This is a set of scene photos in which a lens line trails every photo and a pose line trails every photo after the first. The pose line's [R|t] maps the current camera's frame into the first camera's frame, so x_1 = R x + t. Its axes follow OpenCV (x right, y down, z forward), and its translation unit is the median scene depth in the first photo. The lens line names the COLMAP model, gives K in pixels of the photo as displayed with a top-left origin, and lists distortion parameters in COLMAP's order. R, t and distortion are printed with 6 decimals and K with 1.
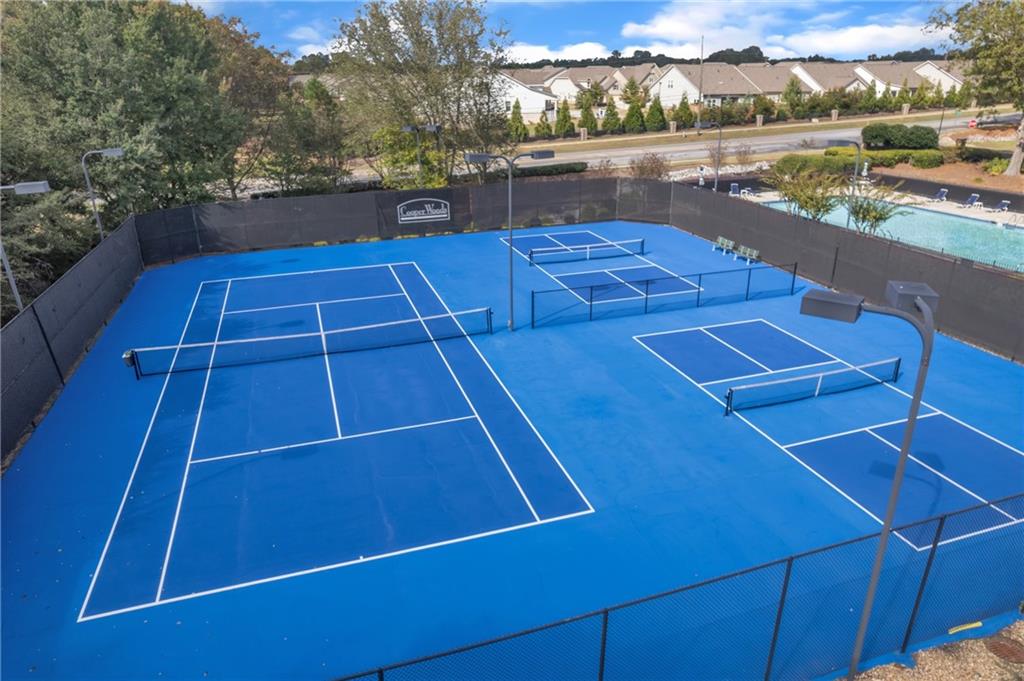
lens RADIAL K [[643.0, 0, 512.0], [0, 643.0, 340.5], [0, 0, 1]] dist [-0.001238, -0.000082]
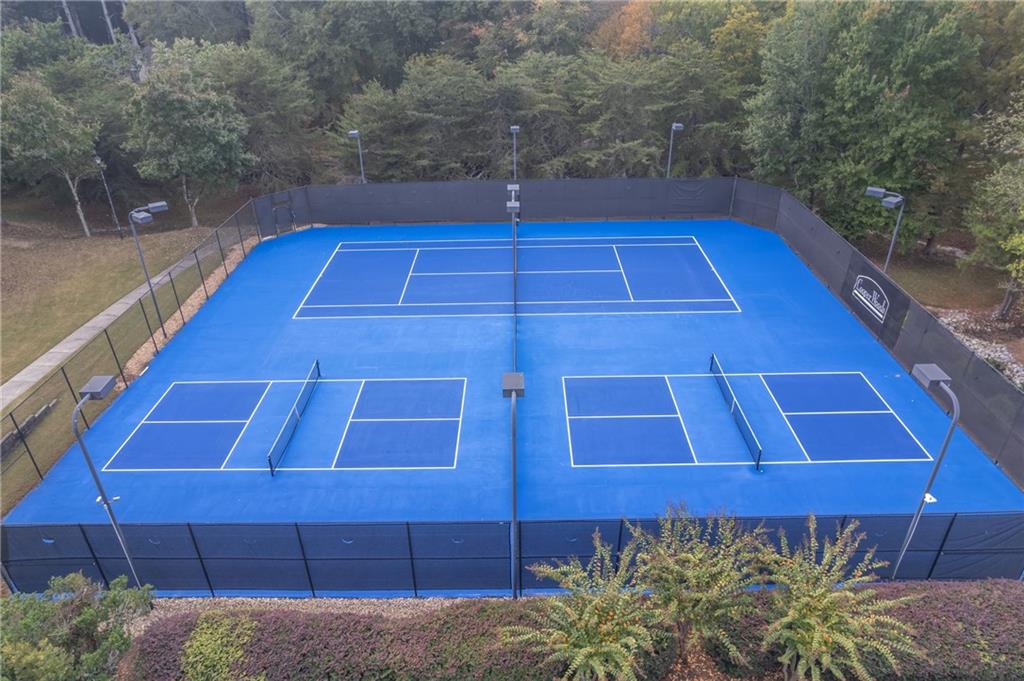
lens RADIAL K [[643.0, 0, 512.0], [0, 643.0, 340.5], [0, 0, 1]] dist [-0.001238, -0.000082]
pose [[-0.279766, 0.495801, -0.822139, 0.851186], [-0.361905, 0.738701, 0.568635, -0.583398], [0.889244, 0.456621, -0.027230, 0.854532]]
